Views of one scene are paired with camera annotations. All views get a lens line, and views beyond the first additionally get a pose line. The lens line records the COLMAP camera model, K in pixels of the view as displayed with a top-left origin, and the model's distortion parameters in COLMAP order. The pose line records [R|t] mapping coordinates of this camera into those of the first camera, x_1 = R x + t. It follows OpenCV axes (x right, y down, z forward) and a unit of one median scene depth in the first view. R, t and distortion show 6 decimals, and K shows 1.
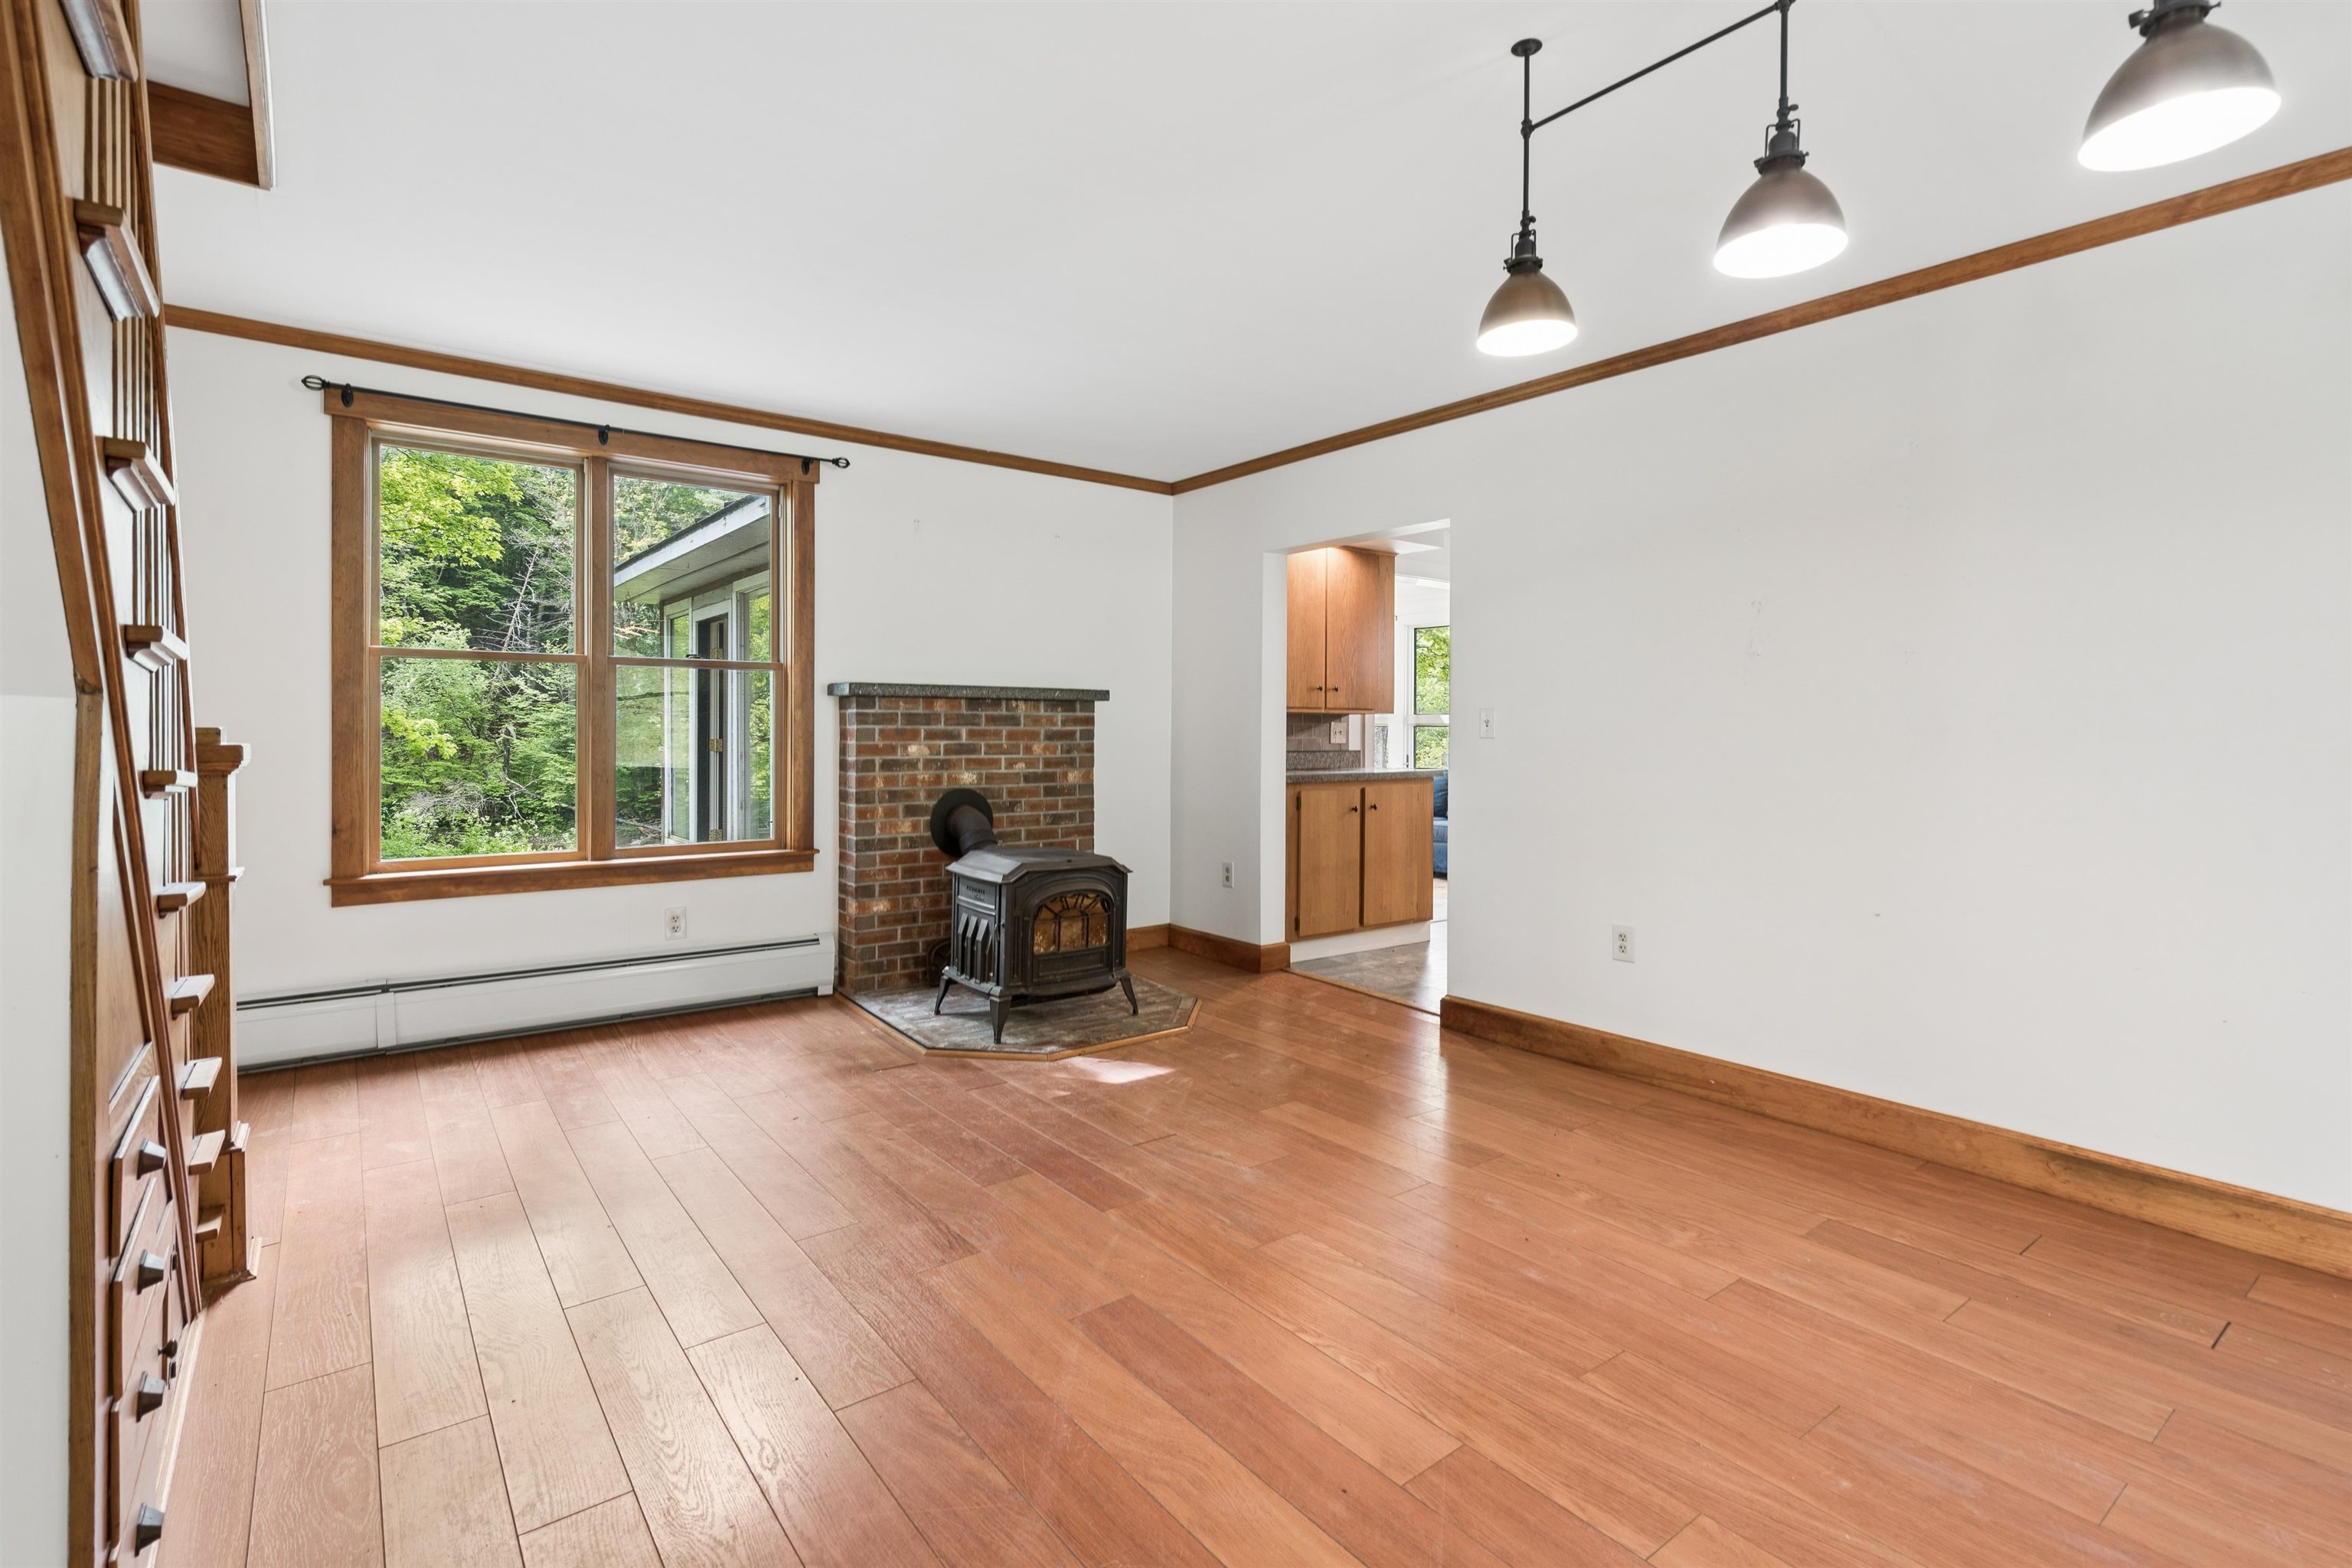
lens RADIAL K [[1085.6, 0, 1153.6], [0, 1085.6, 736.3], [0, 0, 1]] dist [-0.003825, 0.001826]
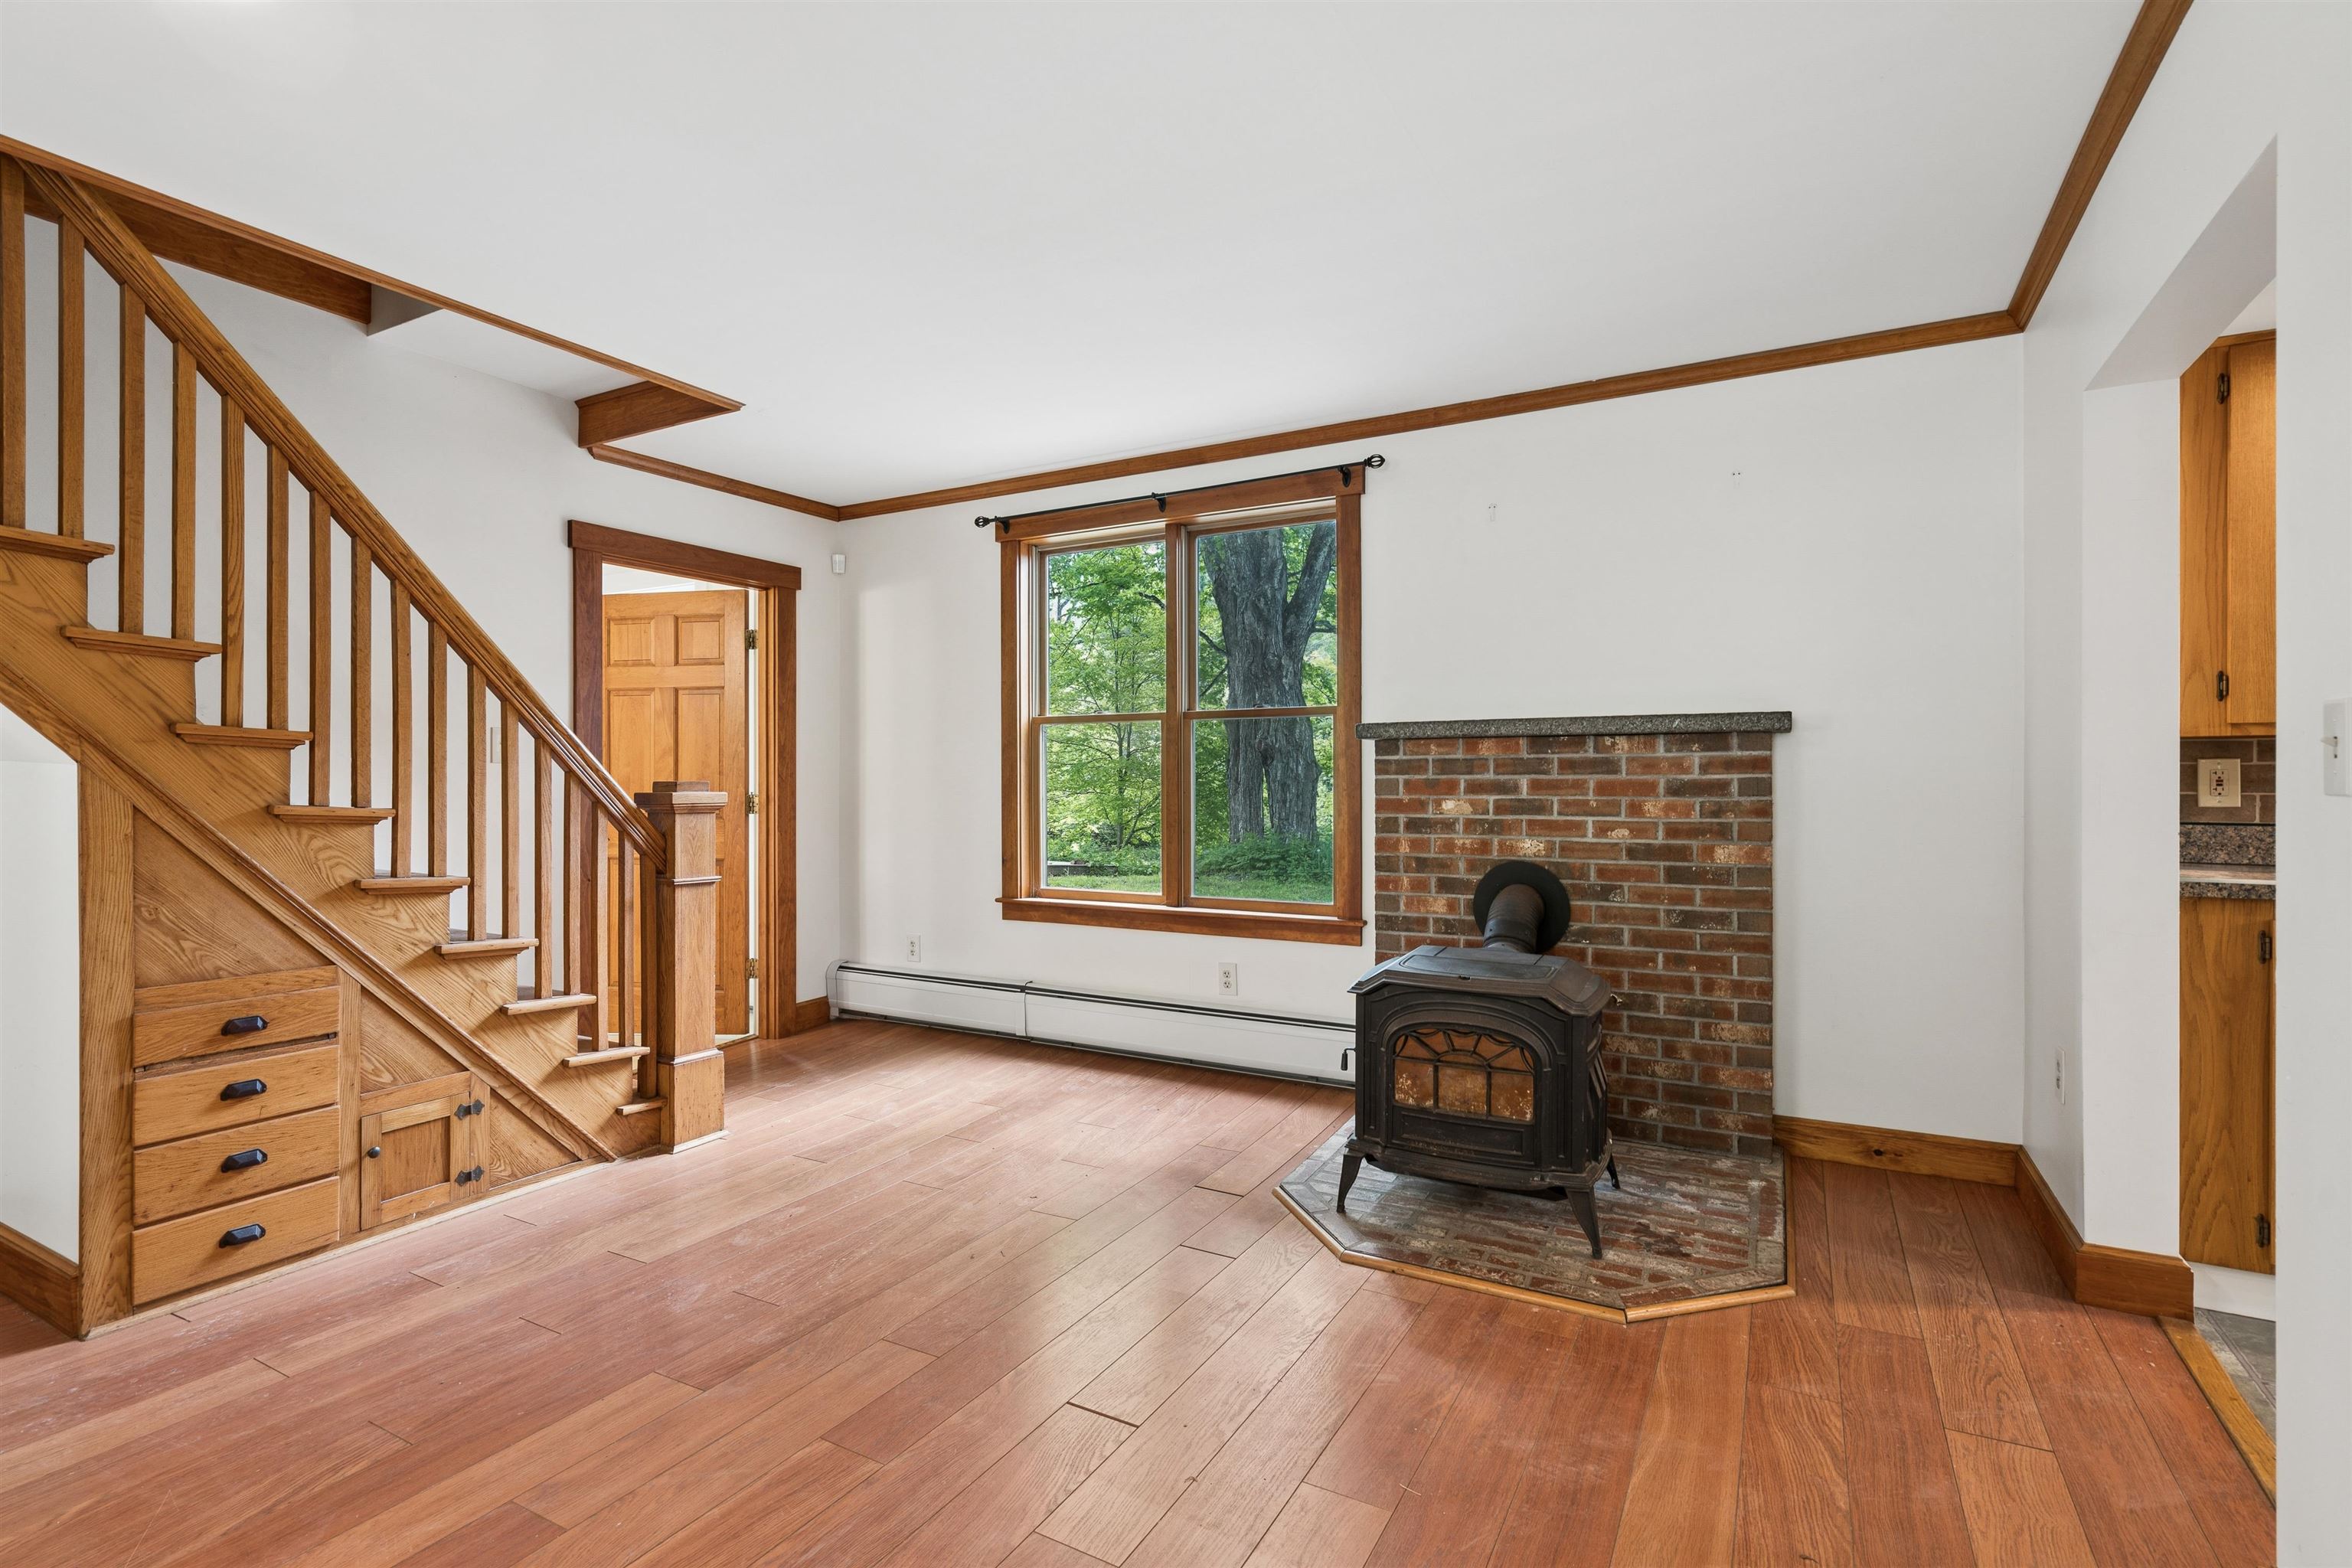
lens RADIAL K [[1085.6, 0, 1190.4], [0, 1085.6, 781.2], [0, 0, 1]] dist [-0.003825, 0.001826]
pose [[0.423069, -0.005623, -0.906080, 0.401279], [-0.003160, 0.999966, -0.007681, 0.001093], [0.906092, 0.006113, 0.423037, 0.509305]]
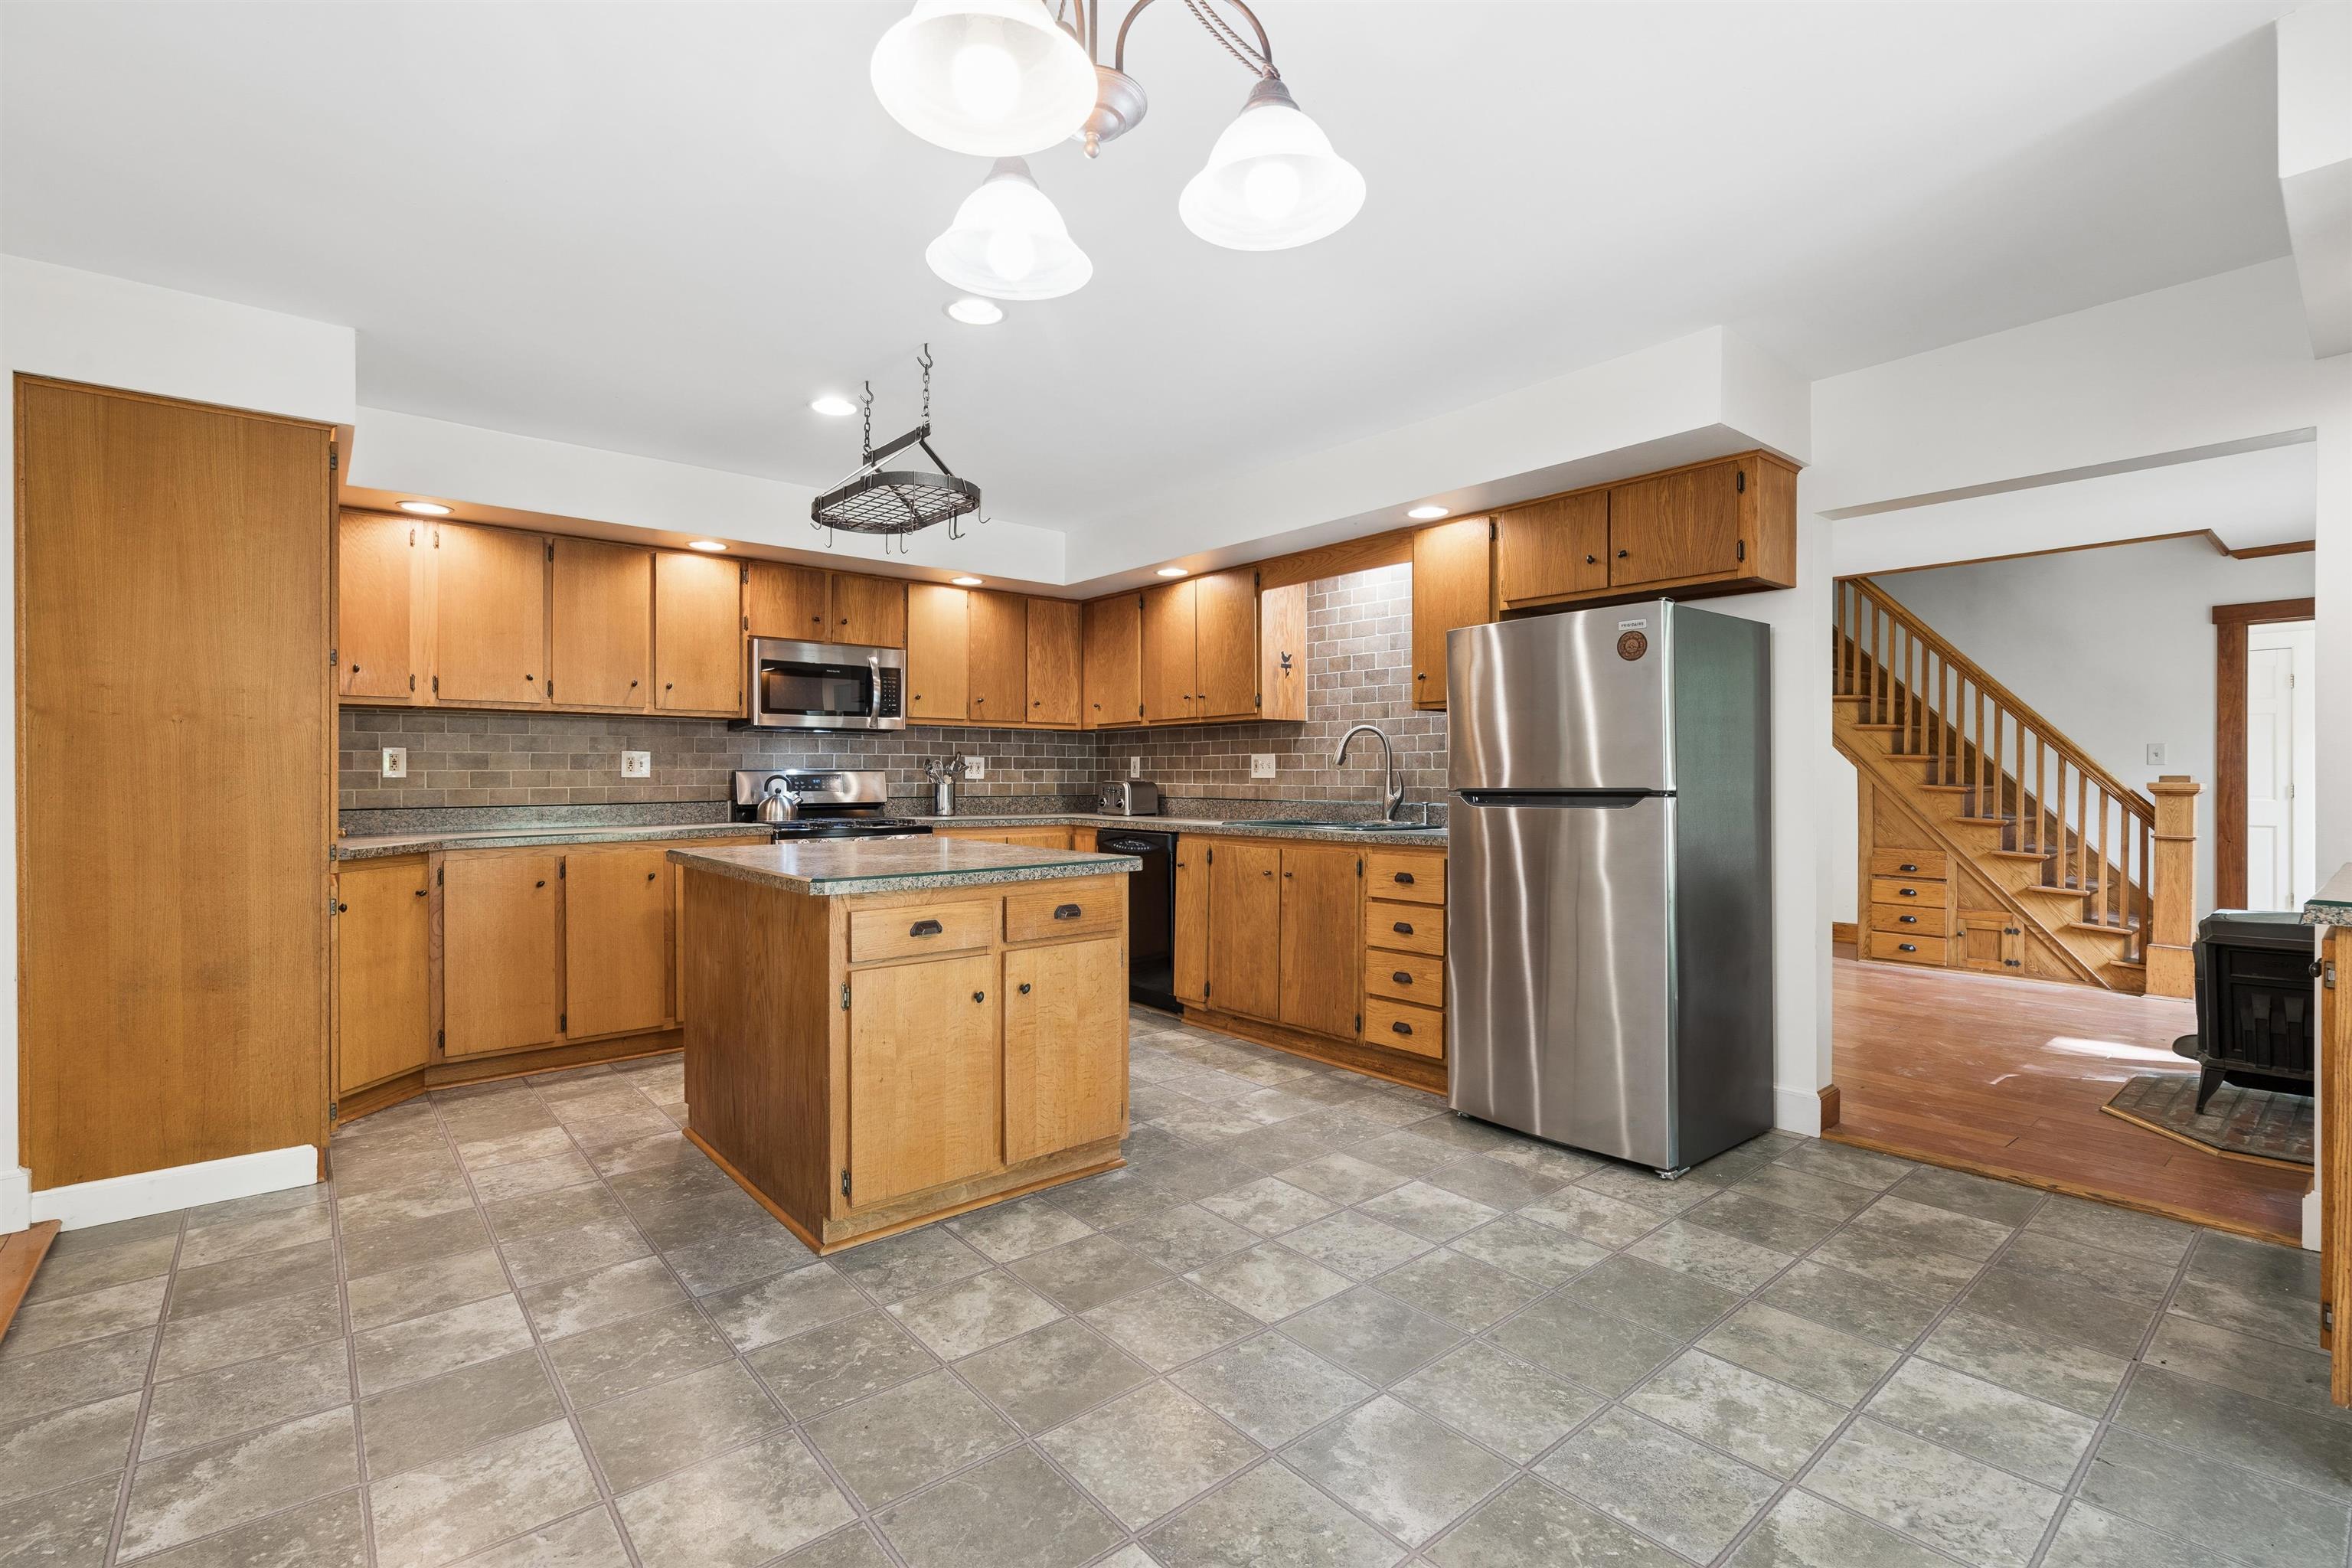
lens RADIAL K [[1085.6, 0, 1151.0], [0, 1085.6, 774.6], [0, 0, 1]] dist [-0.003825, 0.001826]
pose [[-0.998961, -0.009795, -0.044515, 0.763641], [-0.010138, 0.999921, 0.007474, -0.002541], [0.044438, 0.007917, -0.998981, 1.675236]]
